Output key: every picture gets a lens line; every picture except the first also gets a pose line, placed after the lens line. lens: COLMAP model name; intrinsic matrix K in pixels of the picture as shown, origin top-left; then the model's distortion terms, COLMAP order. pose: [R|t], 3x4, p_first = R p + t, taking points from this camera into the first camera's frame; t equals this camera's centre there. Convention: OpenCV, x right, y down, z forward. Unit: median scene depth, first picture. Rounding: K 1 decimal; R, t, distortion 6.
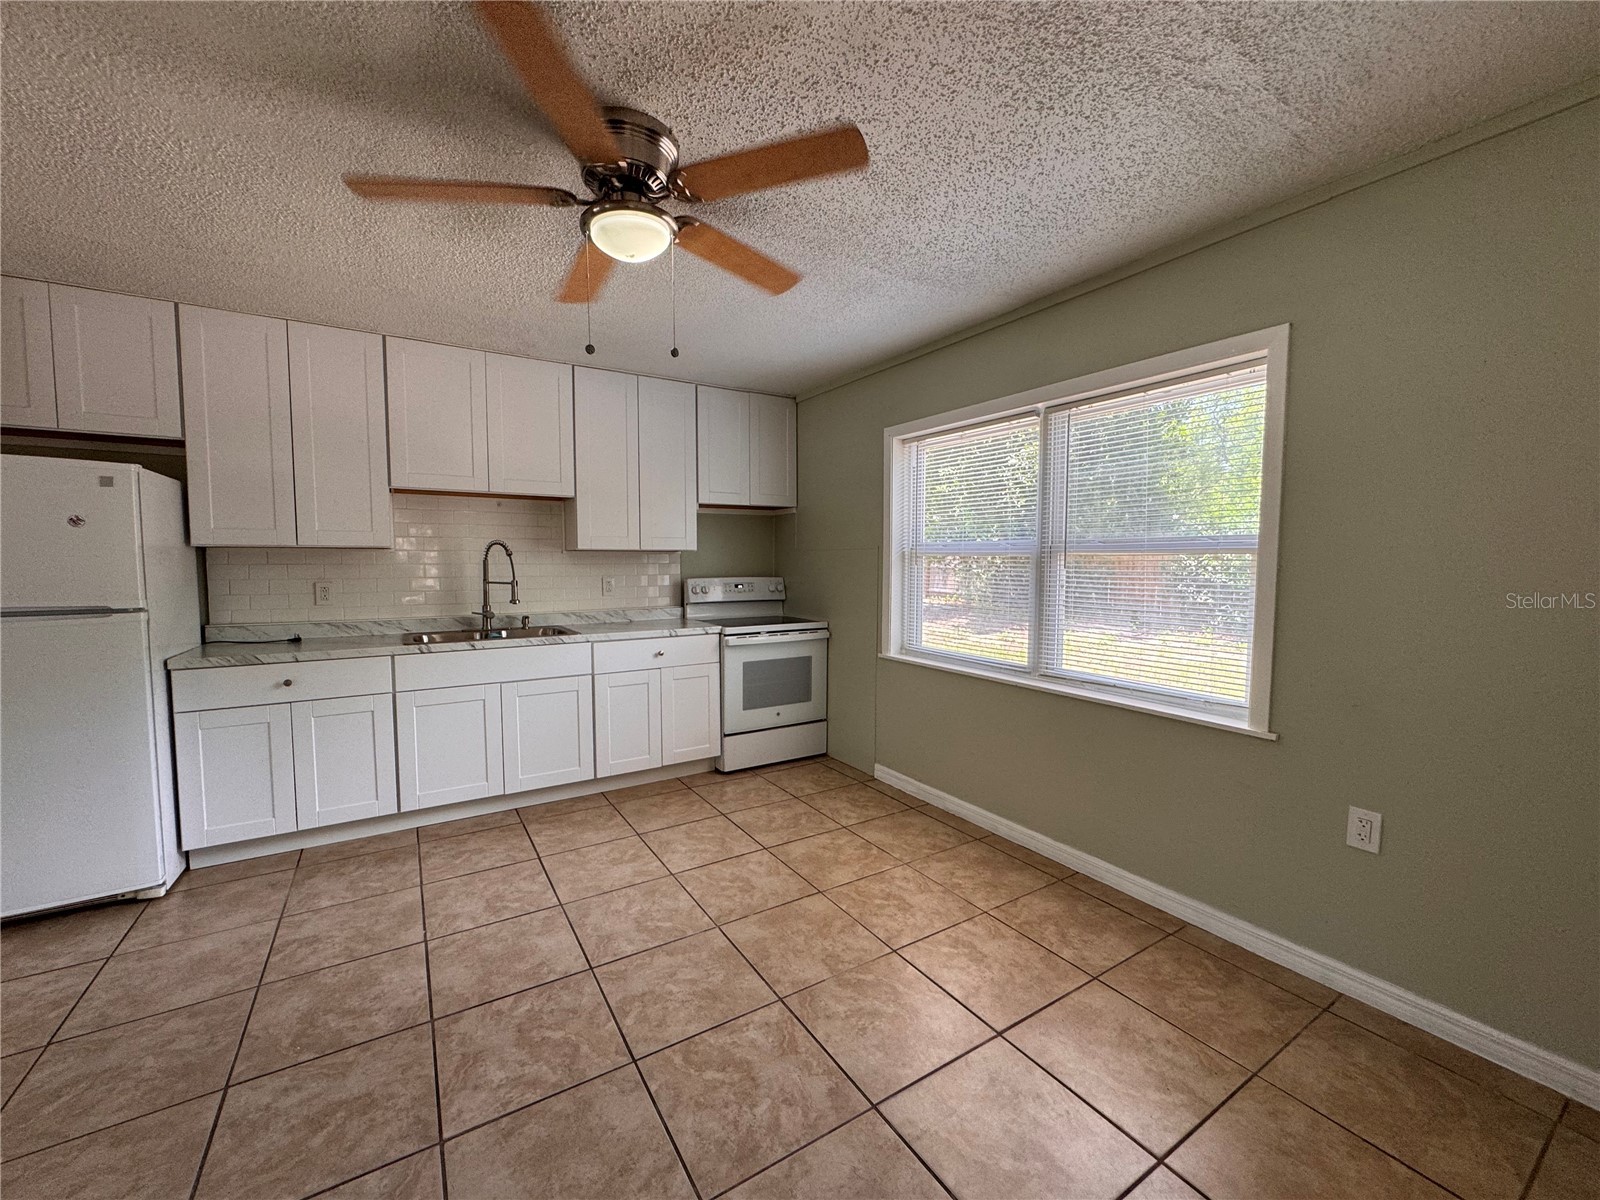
lens RADIAL K [[639.3, 0, 798.6], [0, 639.3, 600.3], [0, 0, 1]] dist [-0.004316, 0.000569]
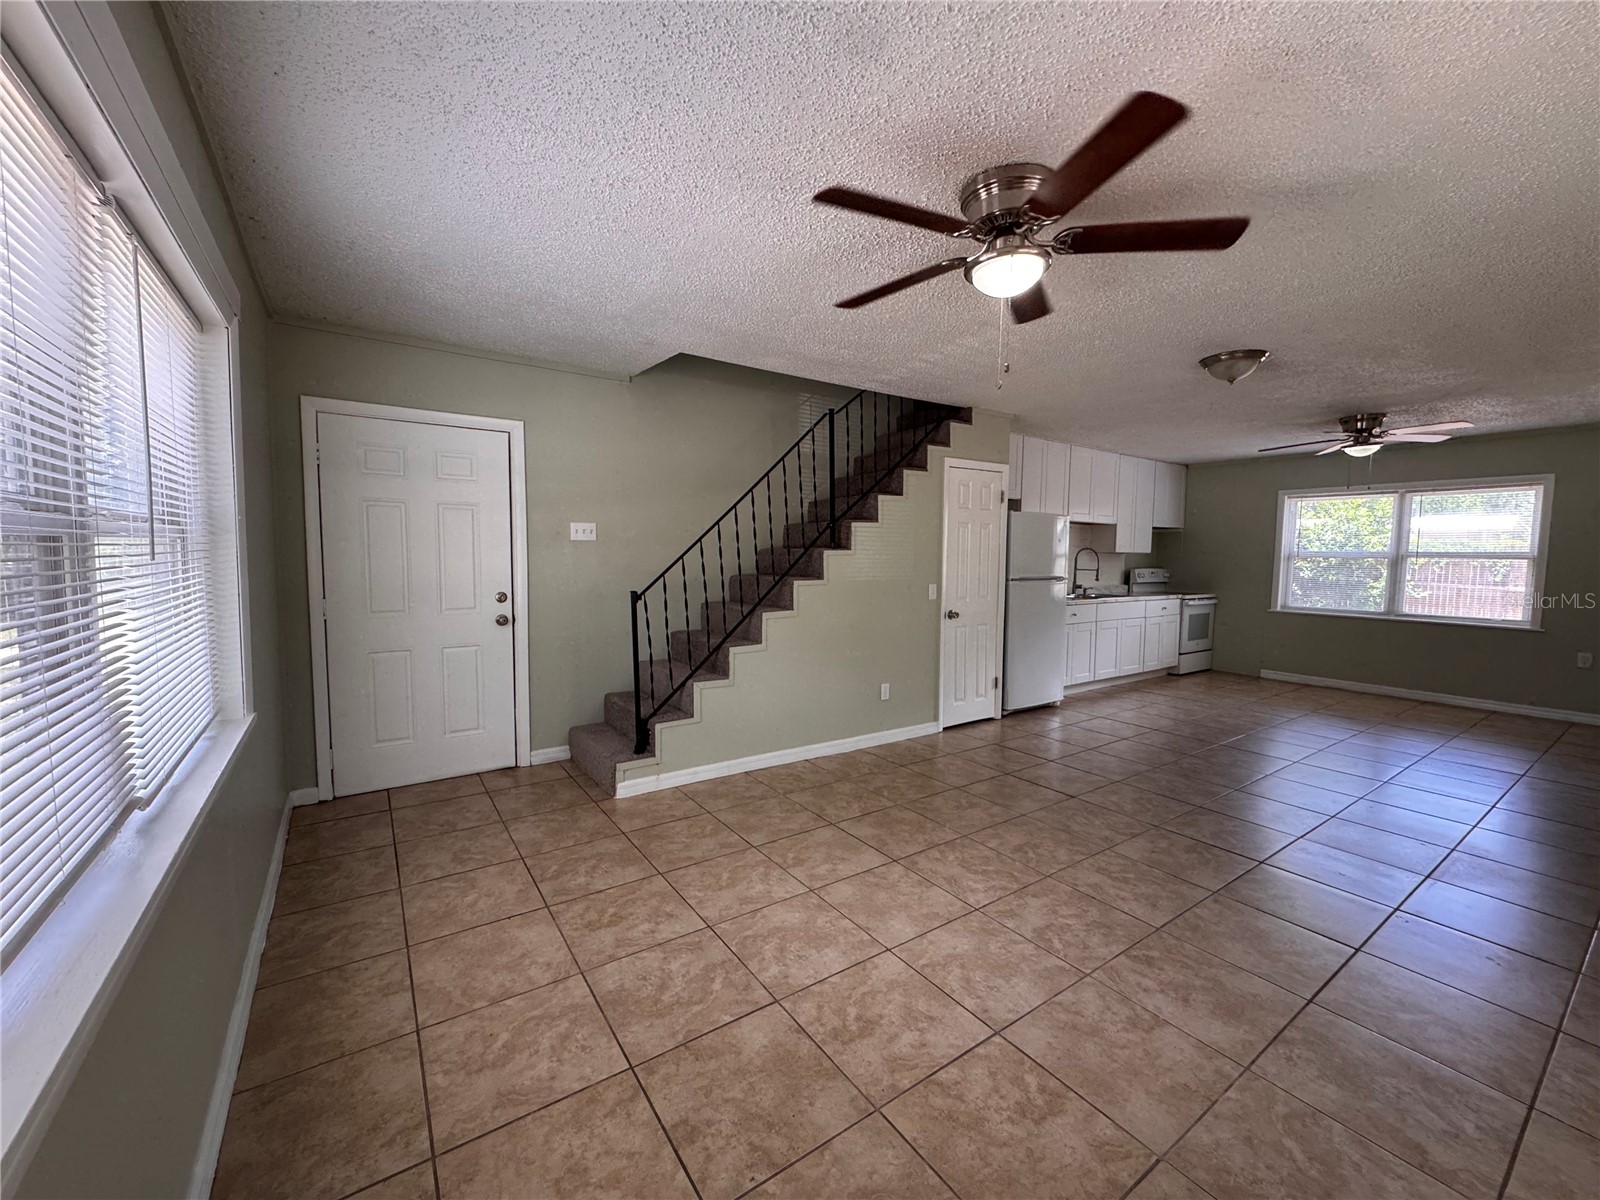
lens RADIAL K [[639.3, 0, 798.6], [0, 639.3, 600.3], [0, 0, 1]] dist [-0.004316, 0.000569]
pose [[0.999039, 0.007953, 0.043106, -1.832627], [-0.008238, 0.999945, 0.006425, 0.076444], [-0.043052, -0.006774, 0.999050, -1.114880]]
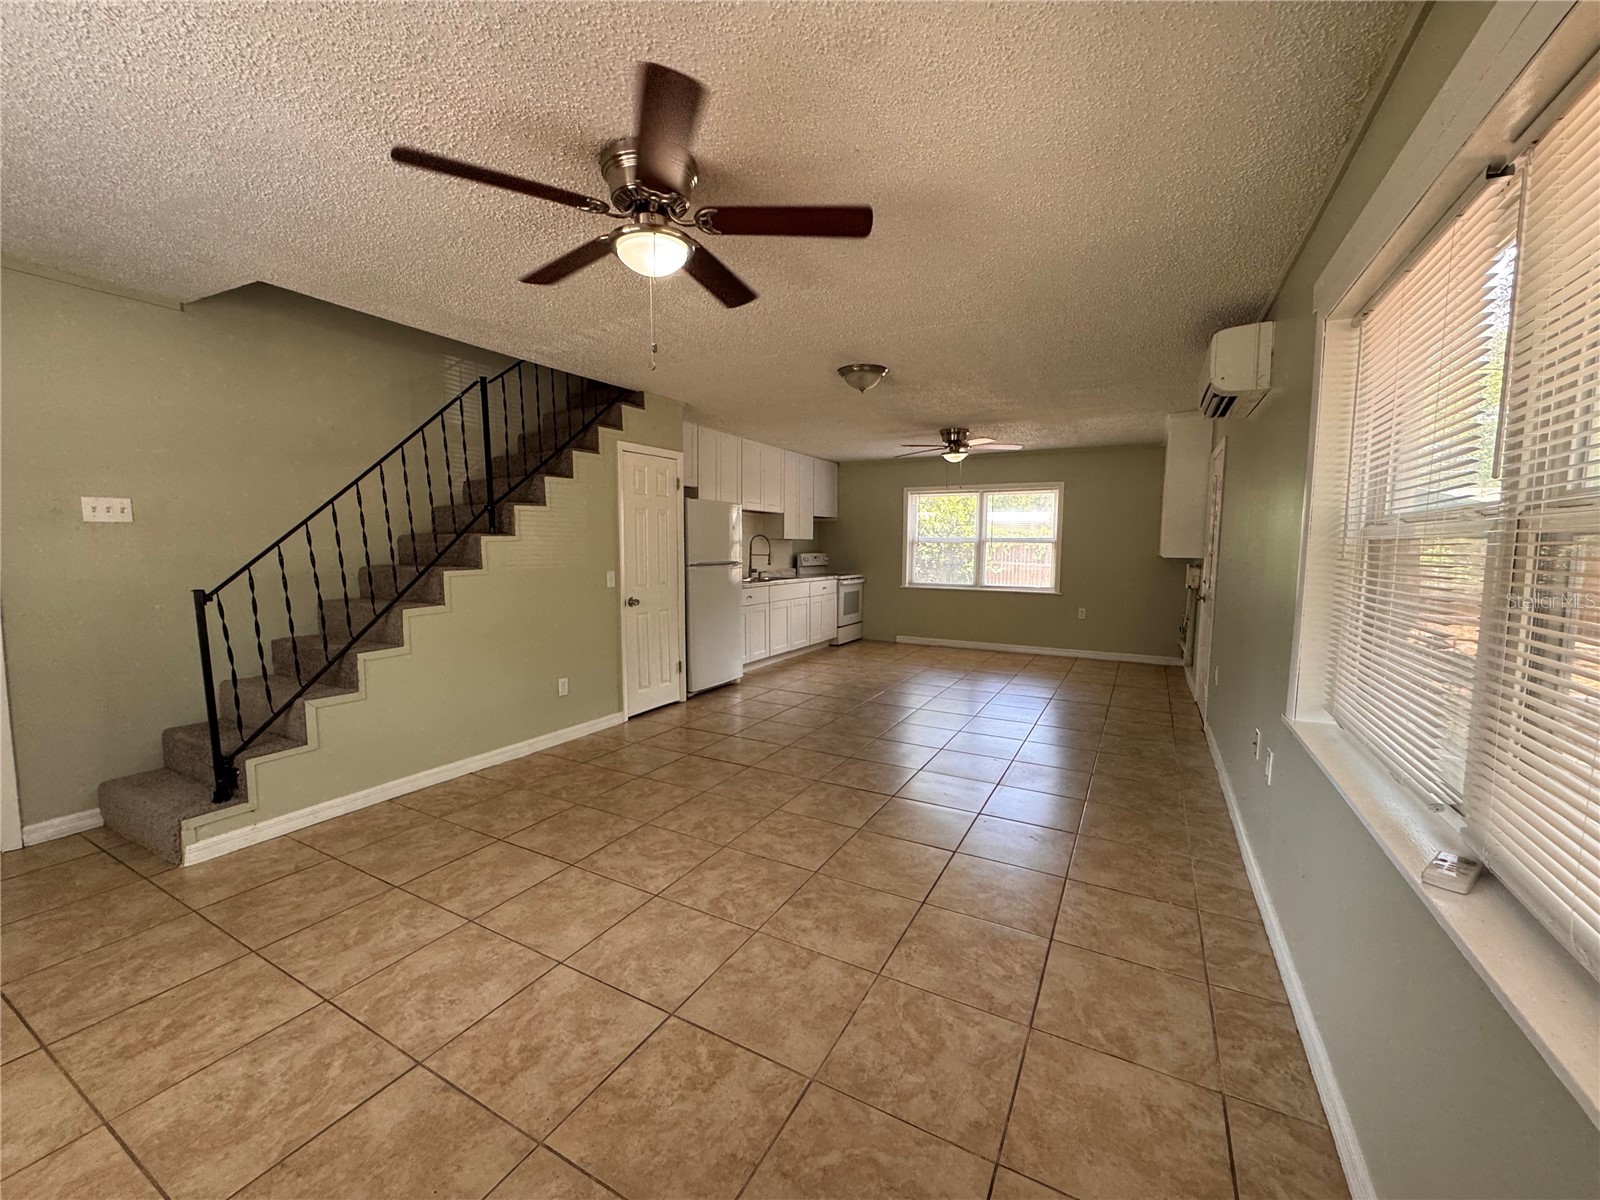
lens RADIAL K [[639.3, 0, 798.6], [0, 639.3, 600.3], [0, 0, 1]] dist [-0.004316, 0.000569]
pose [[0.871283, -0.037156, 0.489372, -1.789458], [0.025974, 0.999224, 0.029623, 0.079814], [-0.490092, -0.013099, 0.871572, -1.104893]]
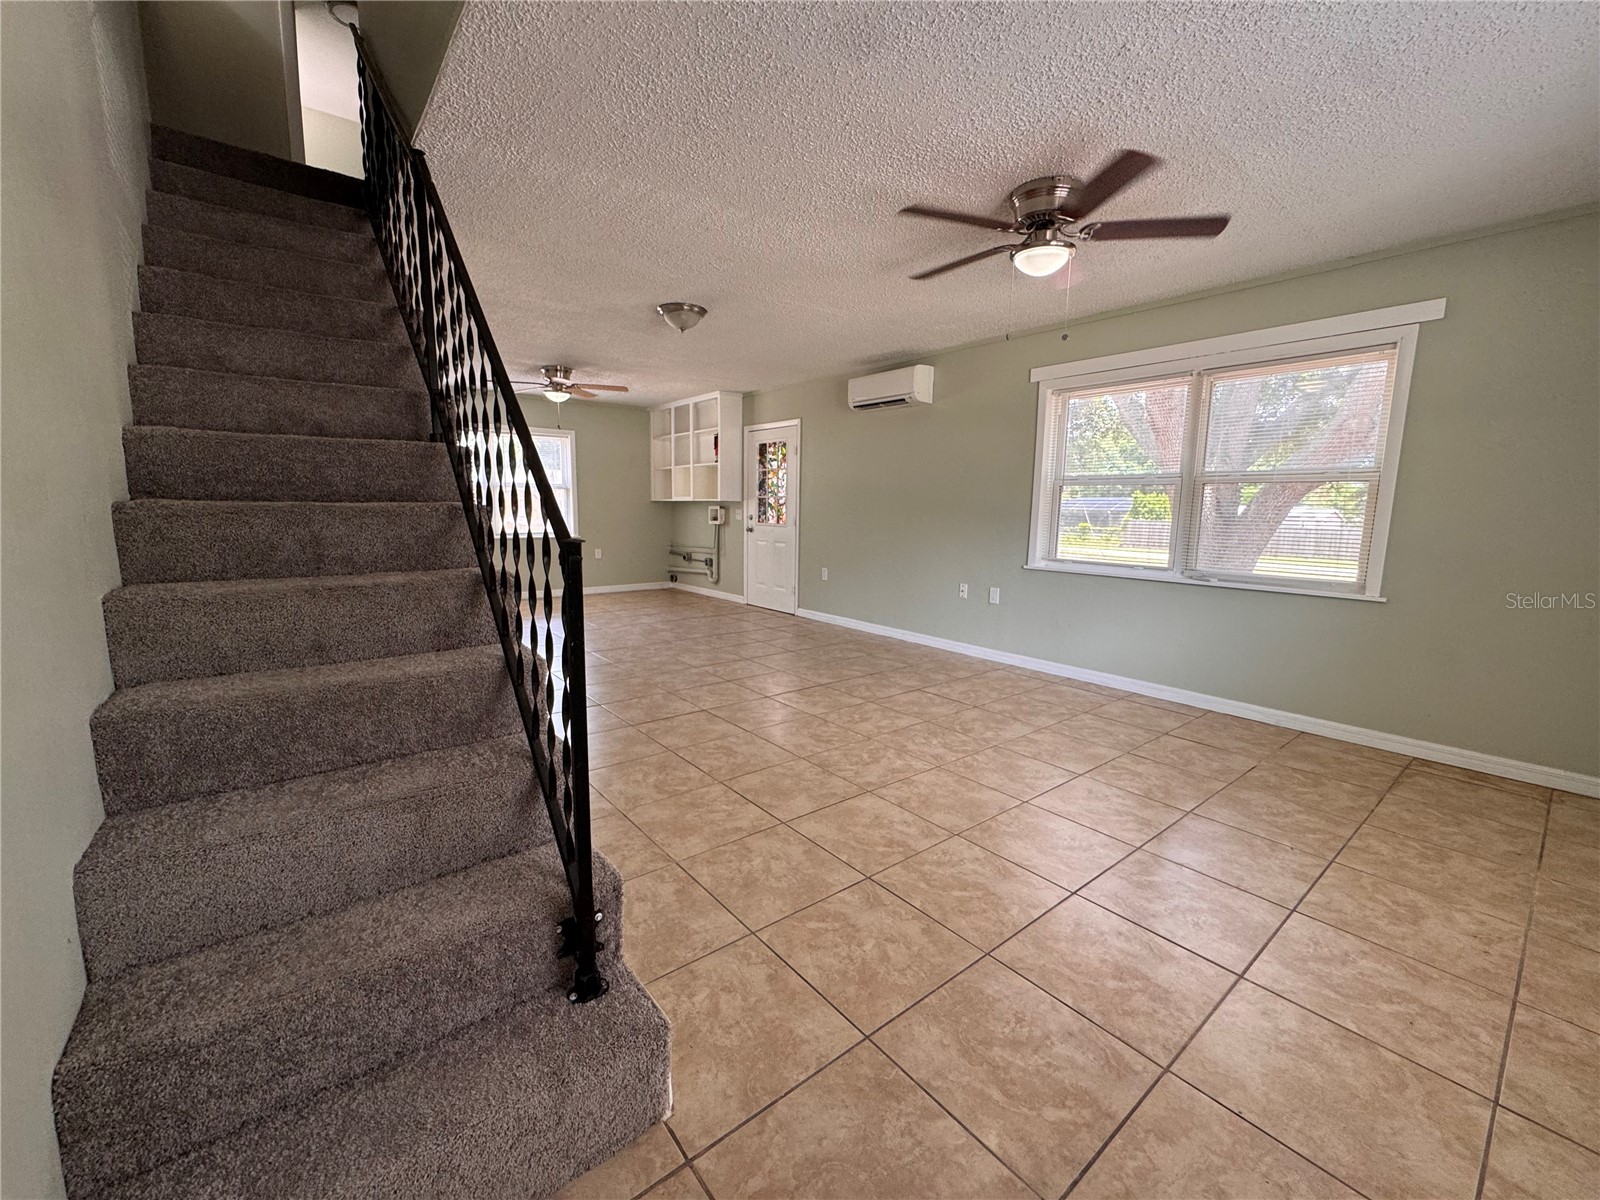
lens RADIAL K [[639.3, 0, 798.6], [0, 639.3, 600.3], [0, 0, 1]] dist [-0.004316, 0.000569]
pose [[-0.113108, -0.146789, 0.982680, -2.534232], [0.054643, 0.986611, 0.153665, 0.052279], [-0.992079, 0.071077, -0.103572, 0.075507]]
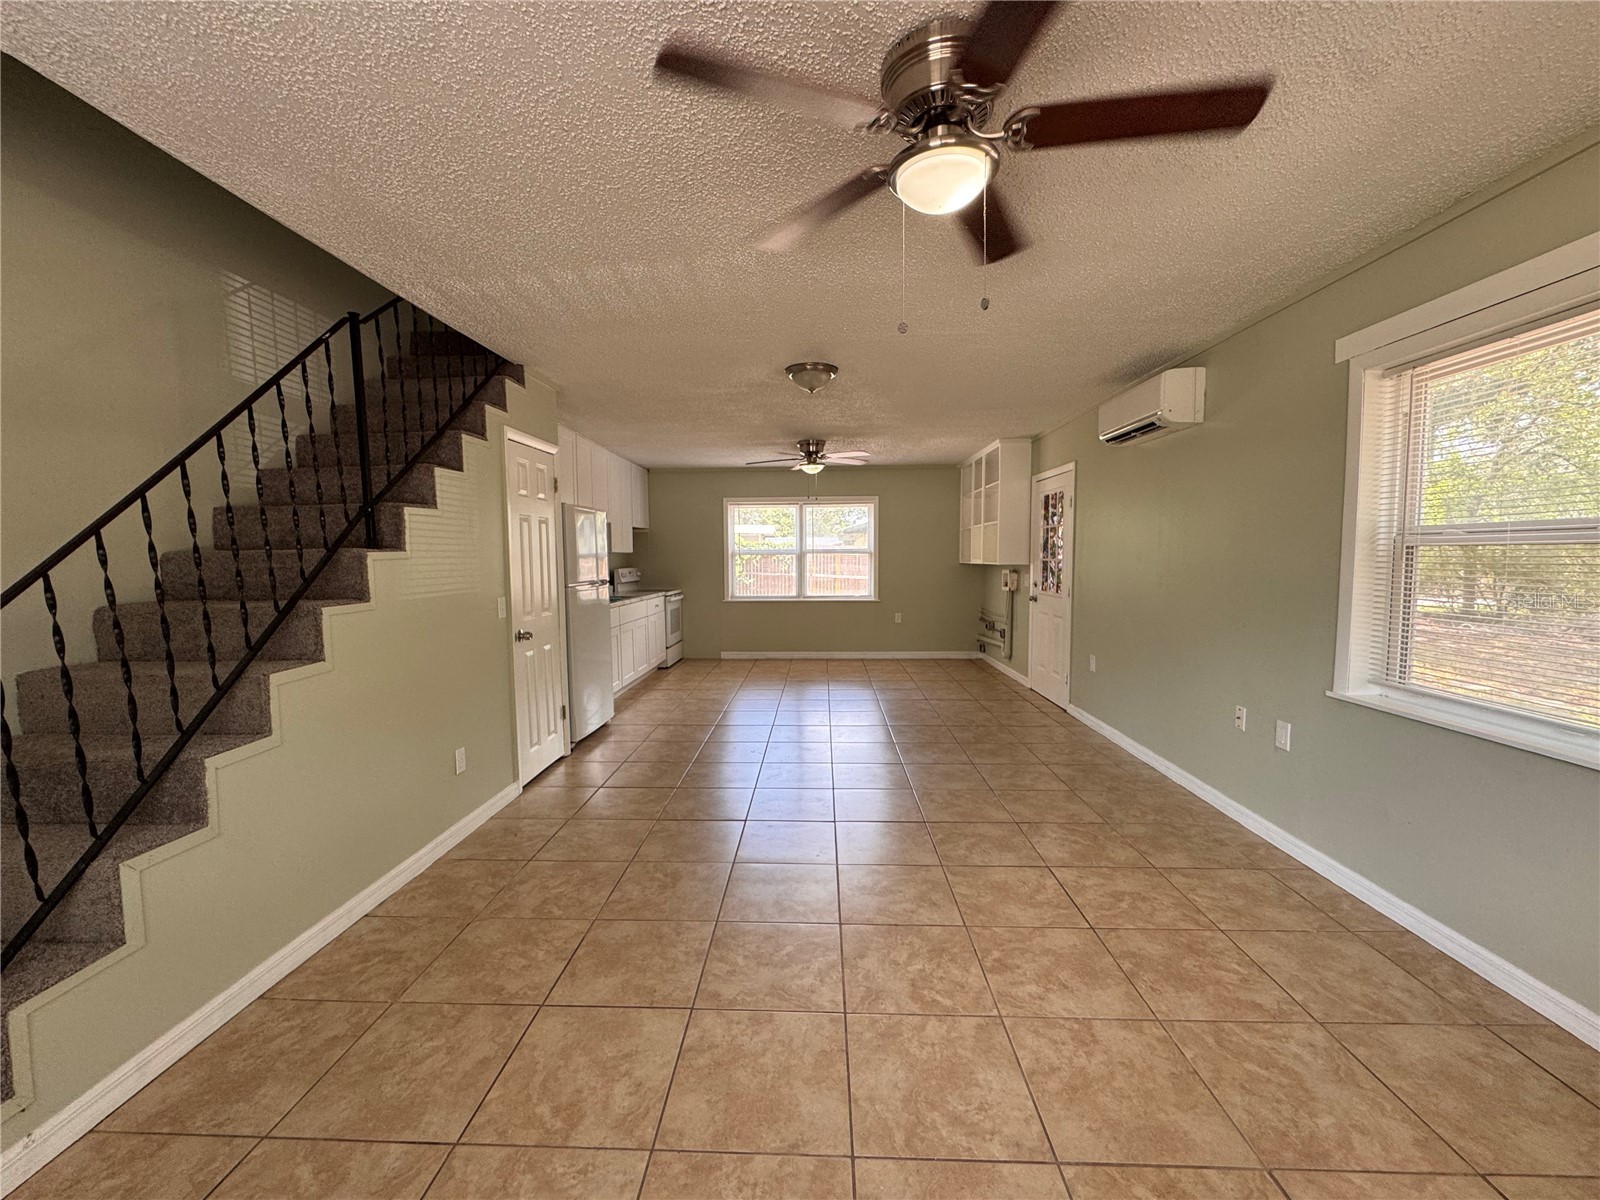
lens RADIAL K [[639.3, 0, 798.6], [0, 639.3, 600.3], [0, 0, 1]] dist [-0.004316, 0.000569]
pose [[0.560179, -0.061425, 0.826091, -2.105612], [0.063183, 0.997510, 0.031326, 0.045043], [-0.825958, 0.034647, 0.562666, -0.604219]]
